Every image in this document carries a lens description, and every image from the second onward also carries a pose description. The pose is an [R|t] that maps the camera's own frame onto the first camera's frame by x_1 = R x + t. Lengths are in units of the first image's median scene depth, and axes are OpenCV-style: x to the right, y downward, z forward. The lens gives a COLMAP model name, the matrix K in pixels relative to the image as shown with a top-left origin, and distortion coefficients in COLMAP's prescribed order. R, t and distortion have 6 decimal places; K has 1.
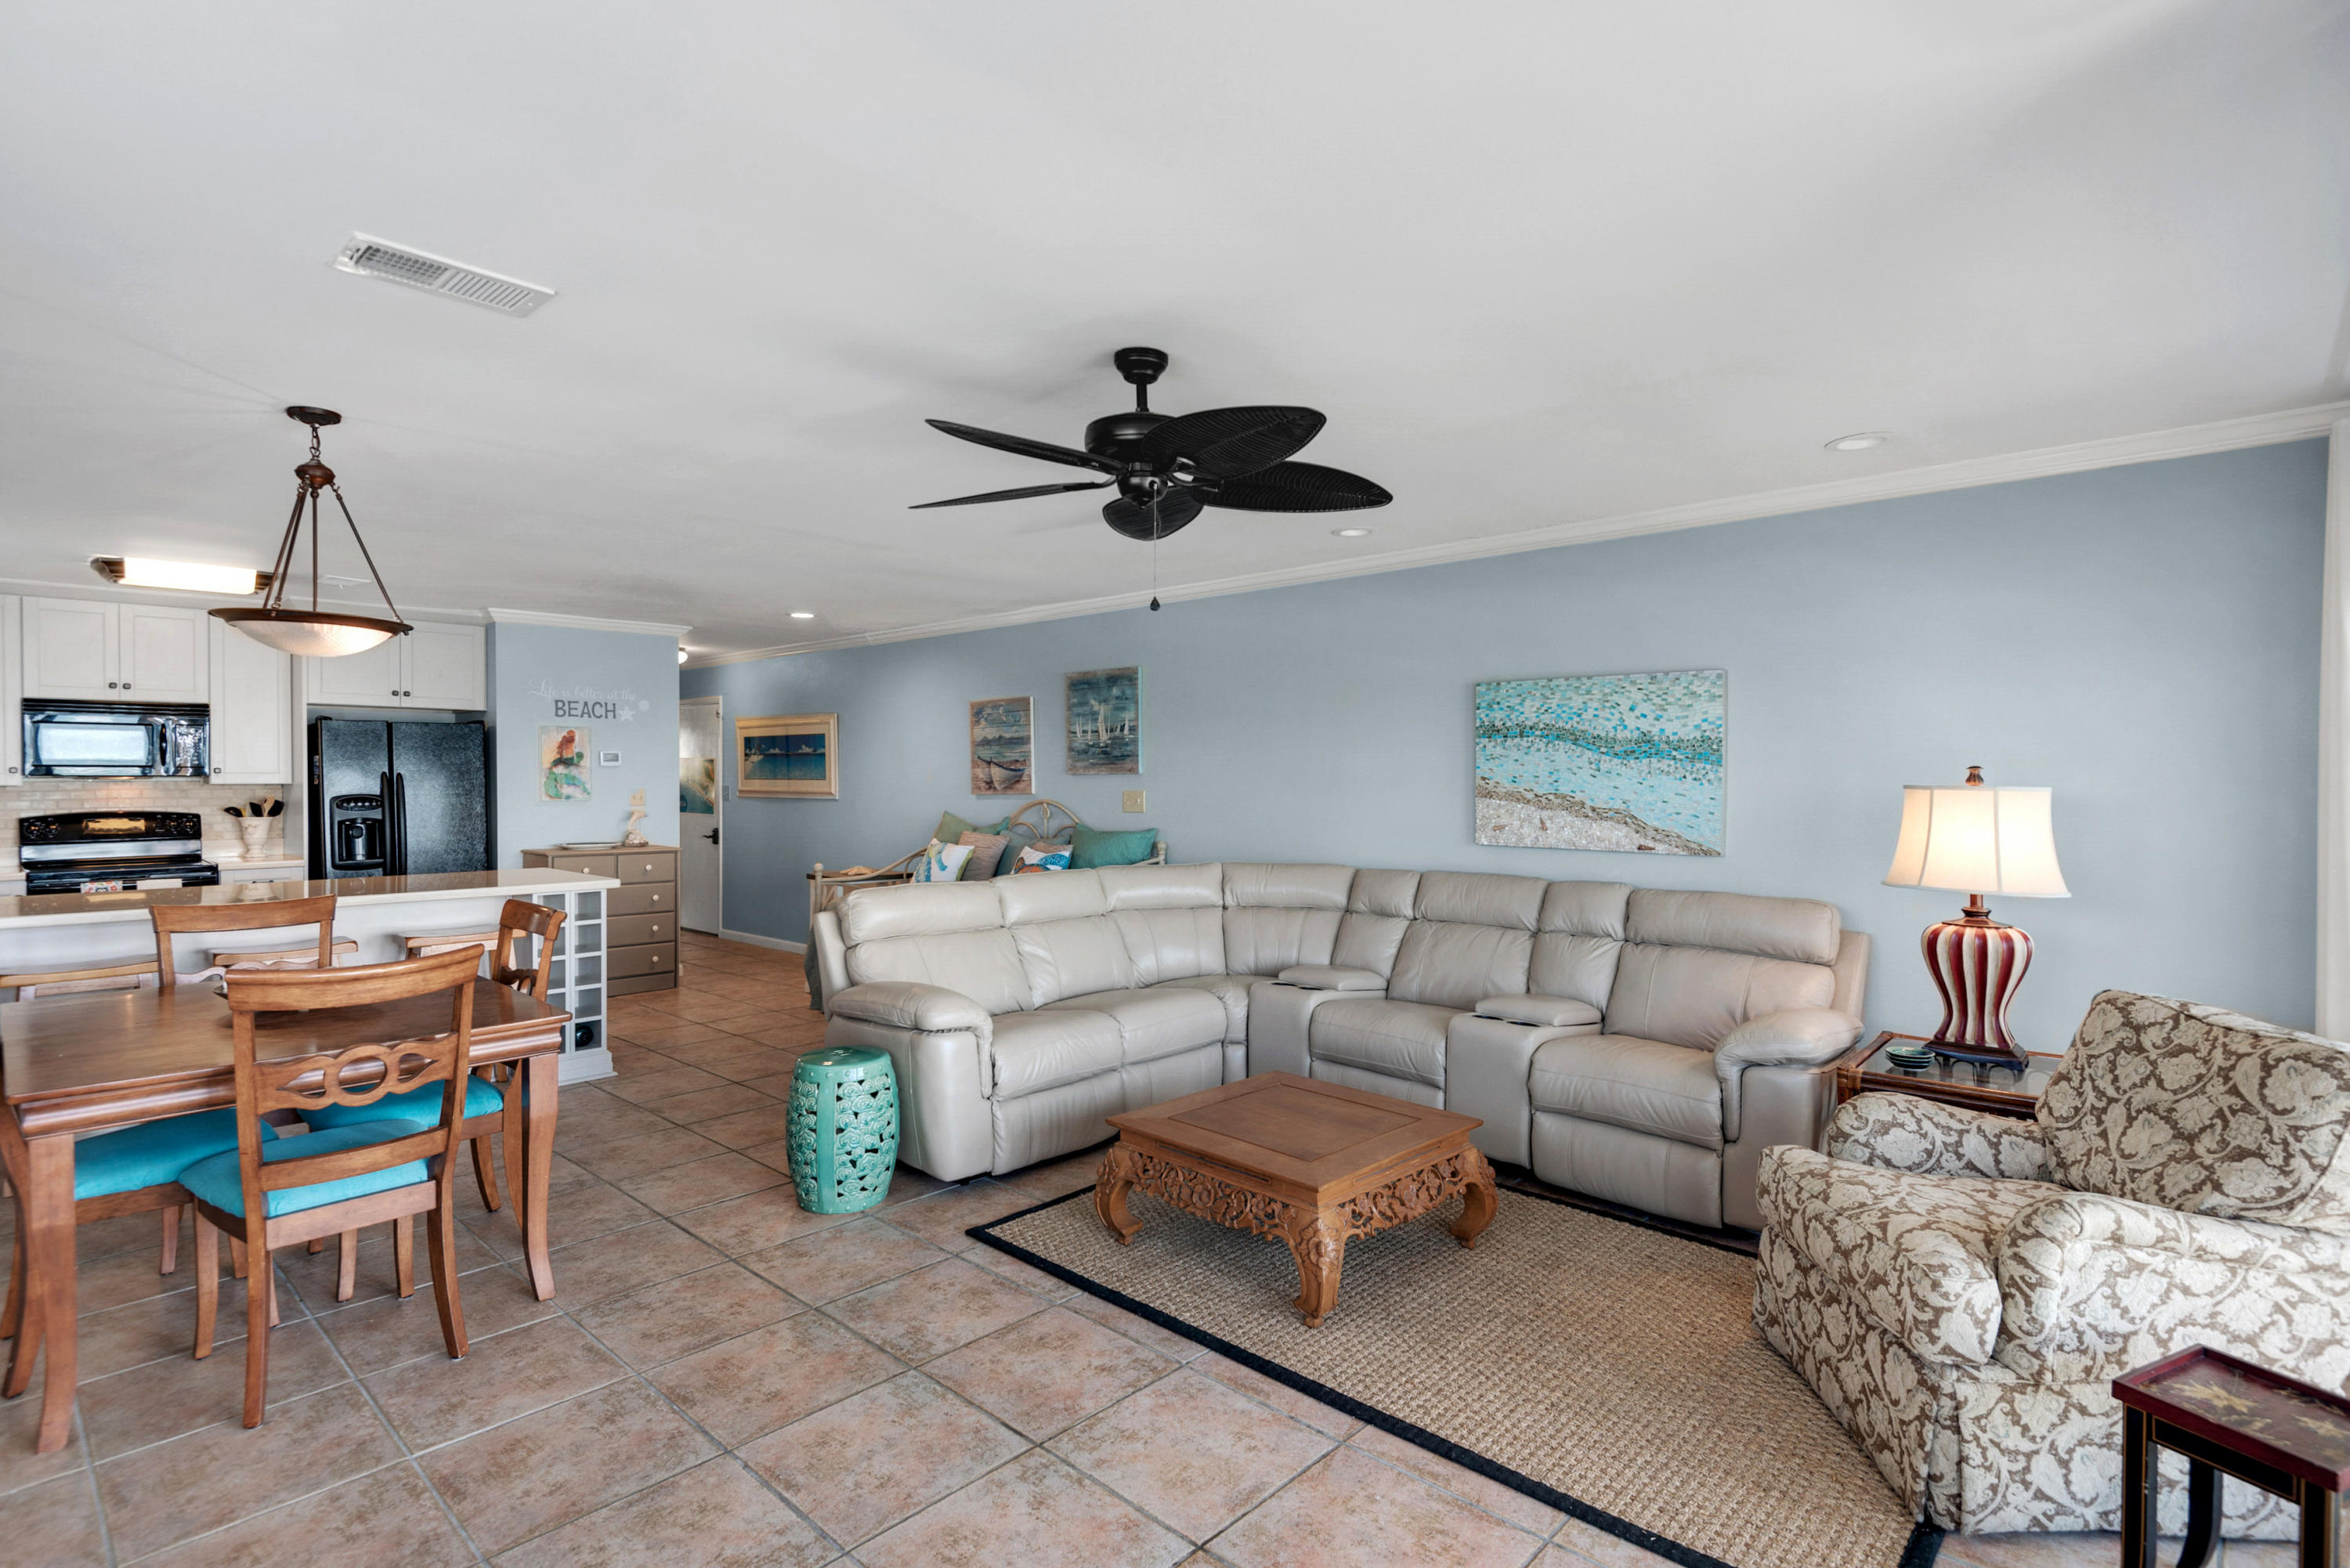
lens RADIAL K [[1145.8, 0, 1162.5], [0, 1145.8, 779.0], [0, 0, 1]] dist [0.033004, -0.022269]
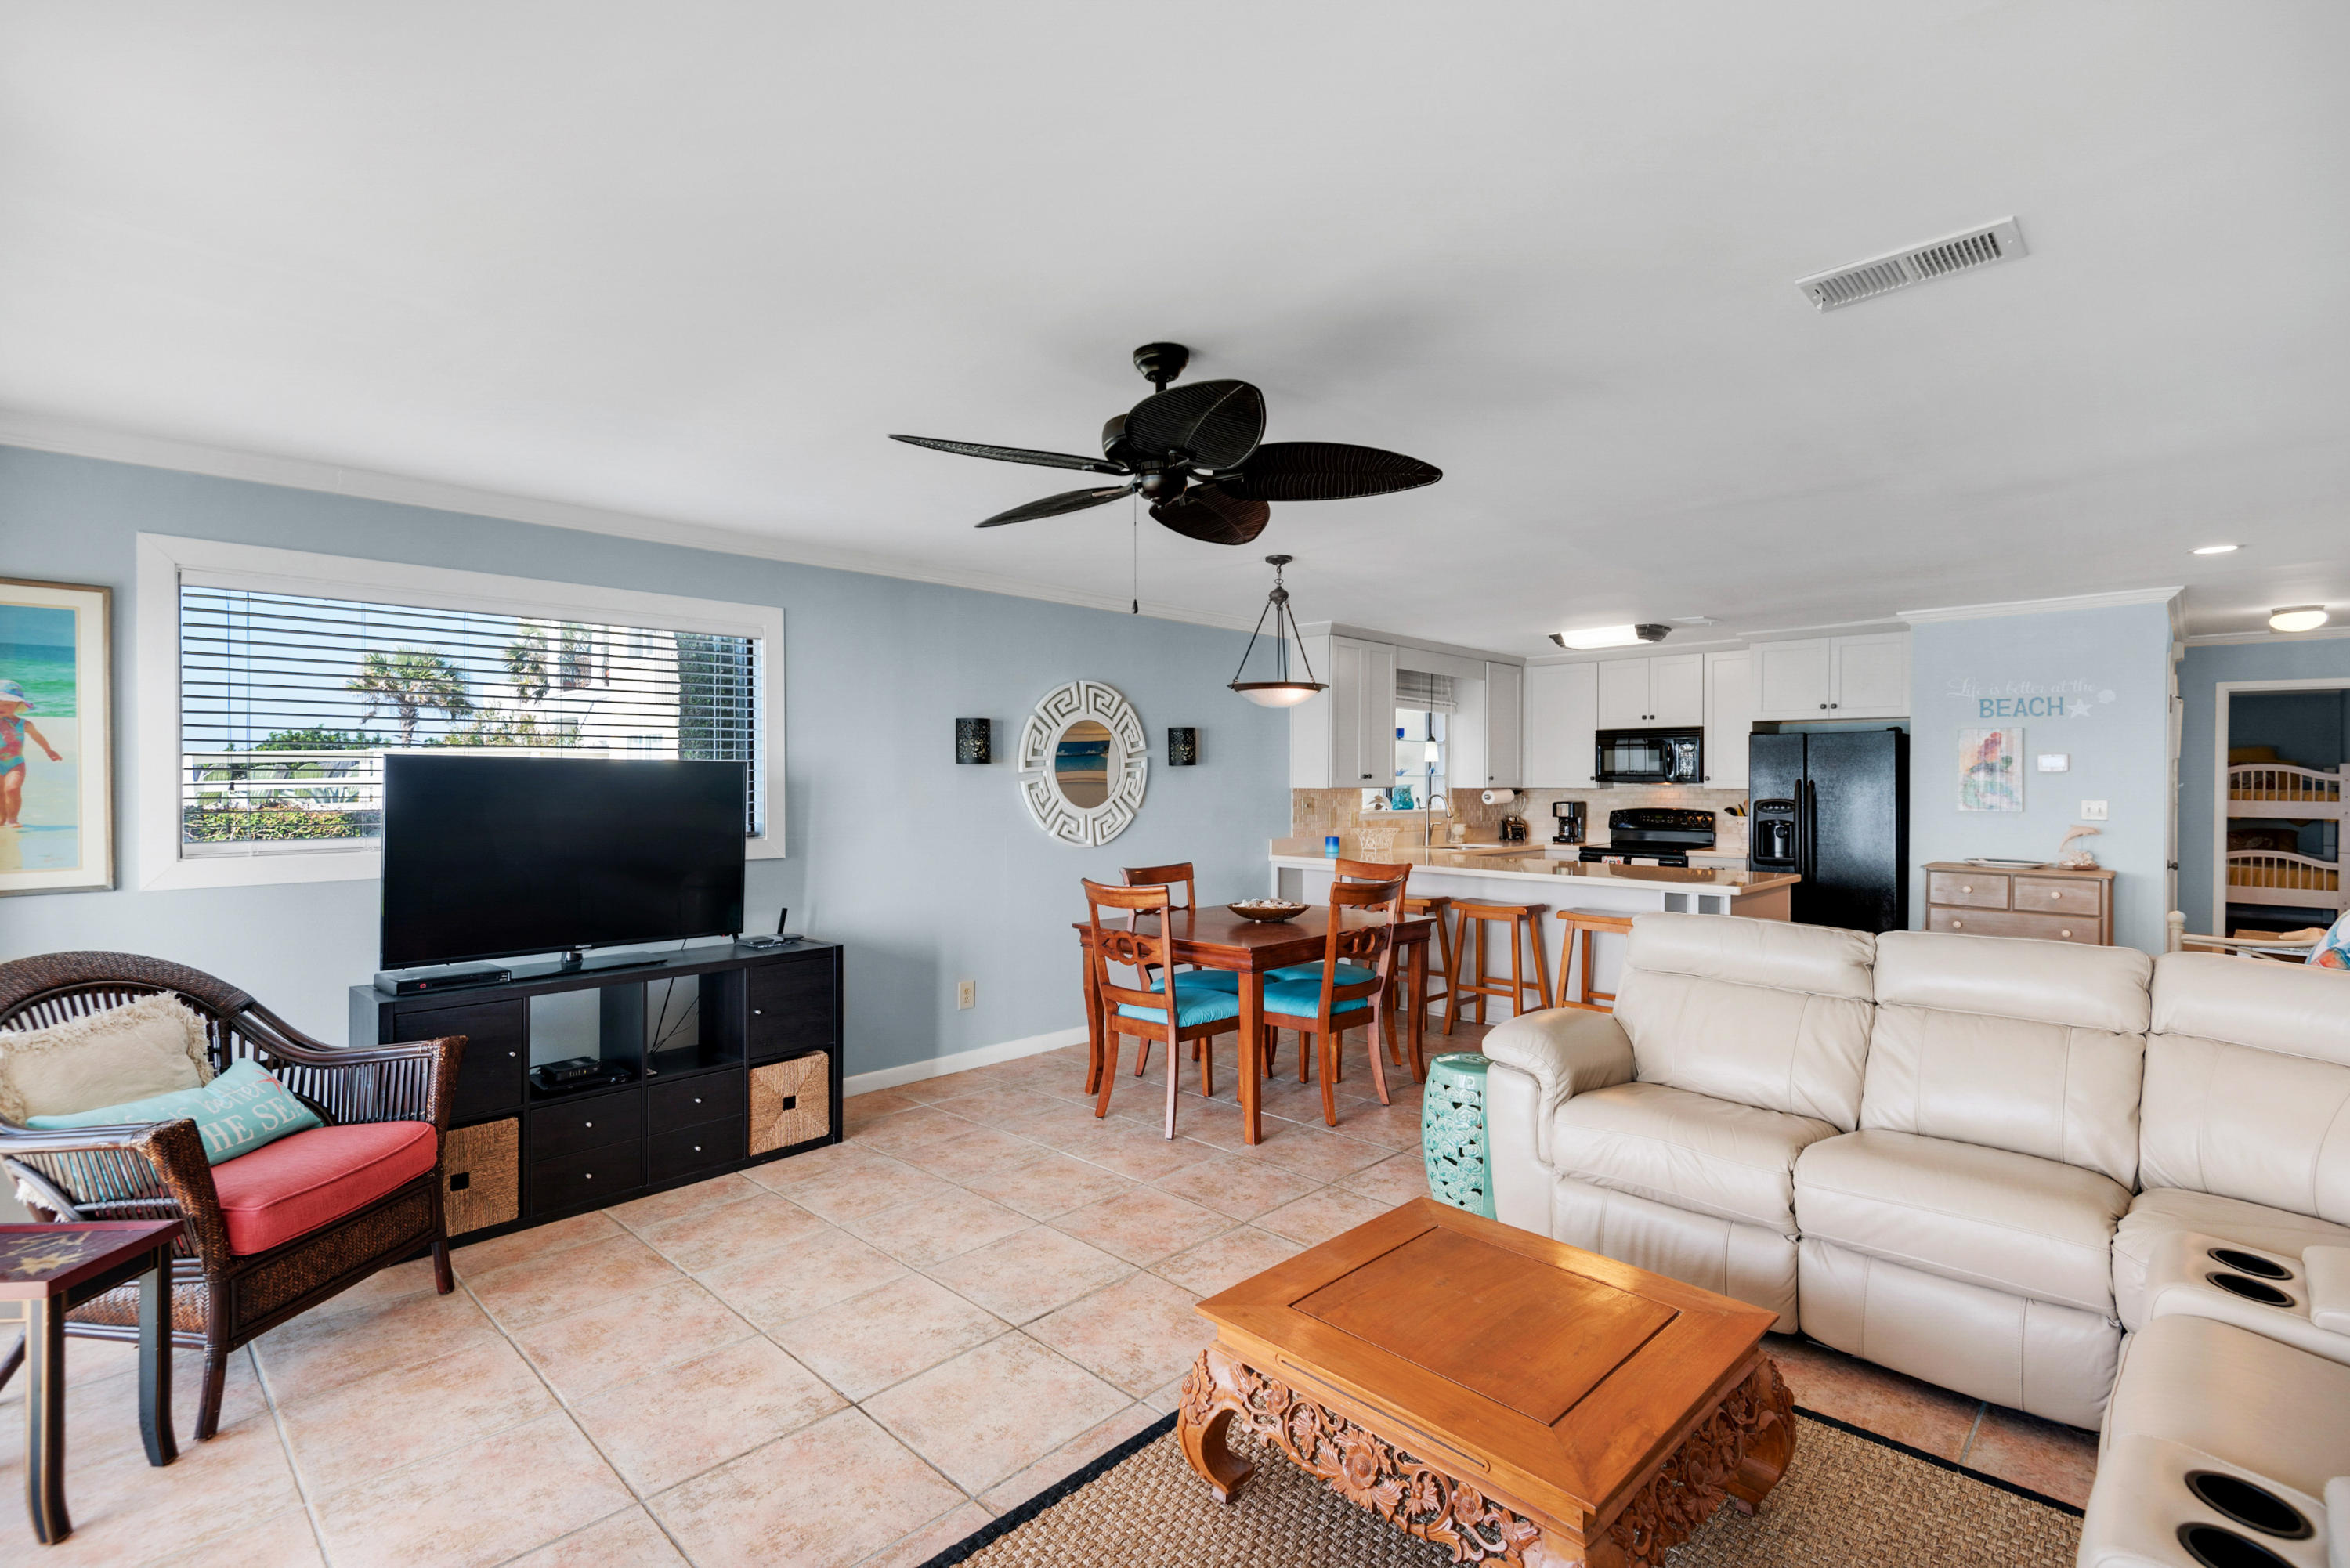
lens RADIAL K [[1071.5, 0, 1178.5], [0, 1071.5, 771.3], [0, 0, 1]] dist [0.037612, -0.017873]
pose [[-0.012093, -0.009692, -0.999880, 0.427058], [-0.005153, 0.999940, -0.009630, -0.000766], [0.999914, 0.005036, -0.012142, 0.486006]]
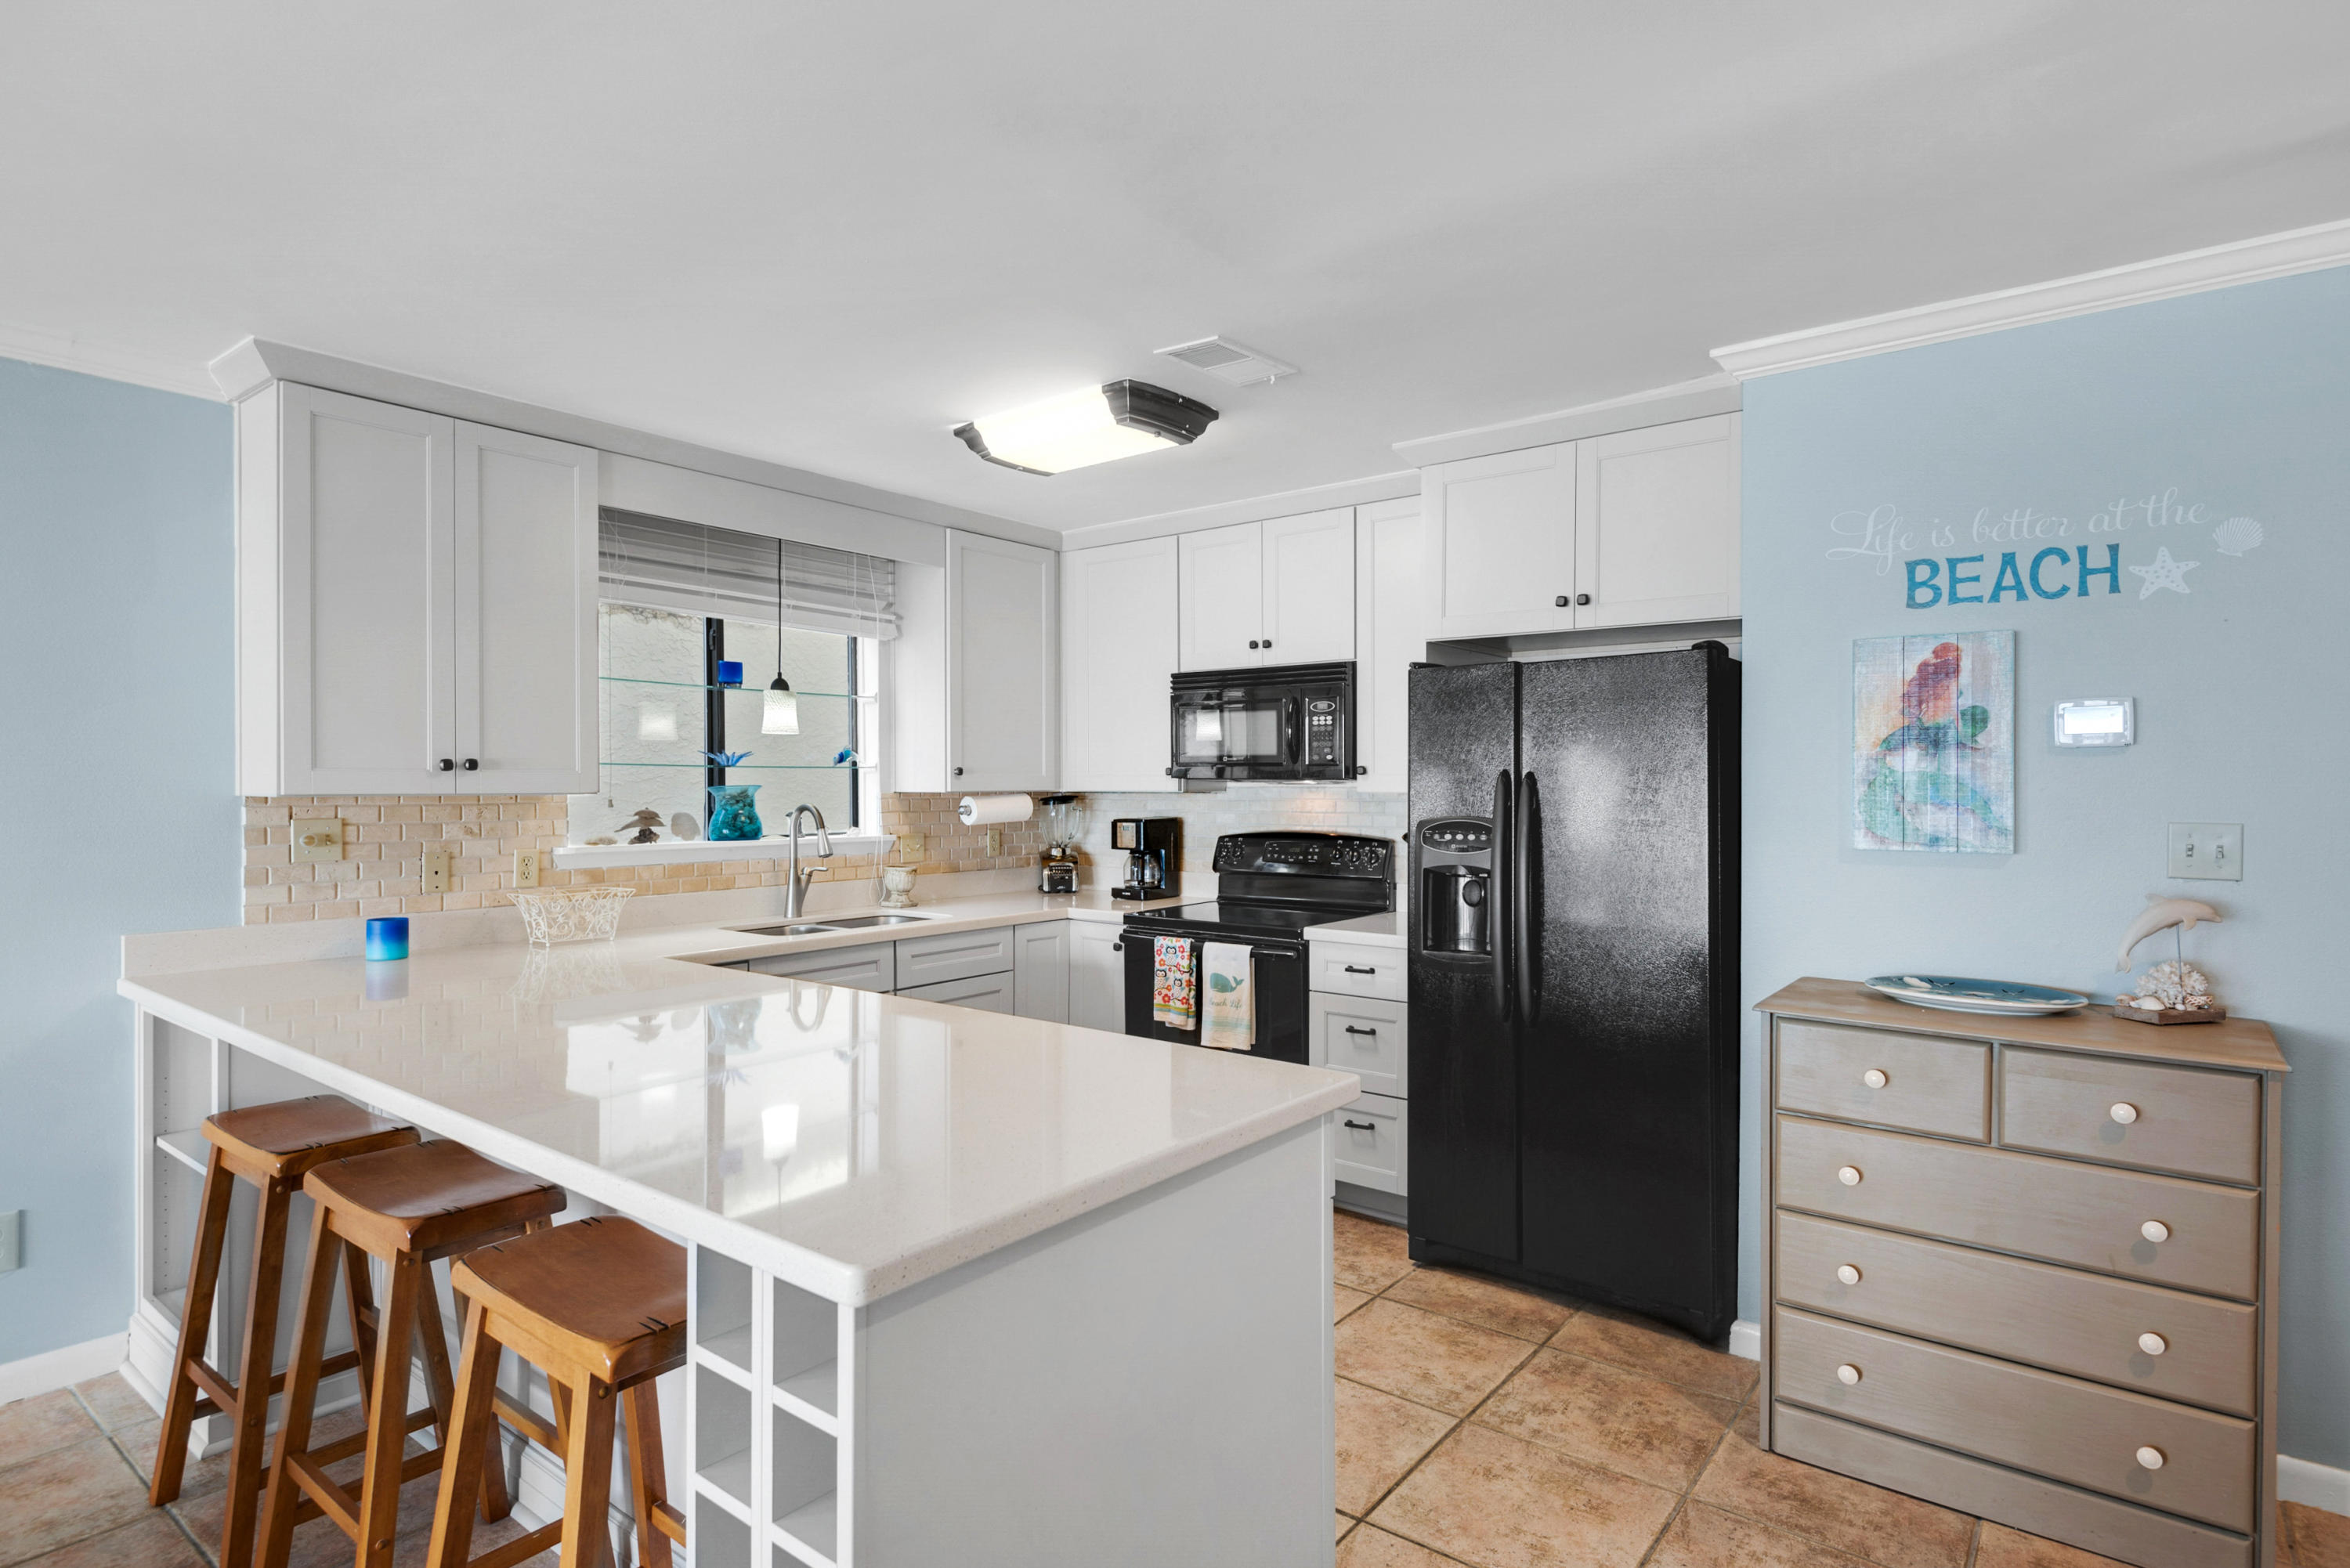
lens RADIAL K [[1236.7, 0, 1175.0], [0, 1236.7, 784.0], [0, 0, 1]] dist [0.030791, -0.000117]
pose [[0.104716, 0.001135, -0.994501, -0.216981], [-0.002474, 0.999997, 0.000880, -0.000931], [0.994499, 0.002369, 0.104719, 0.940581]]
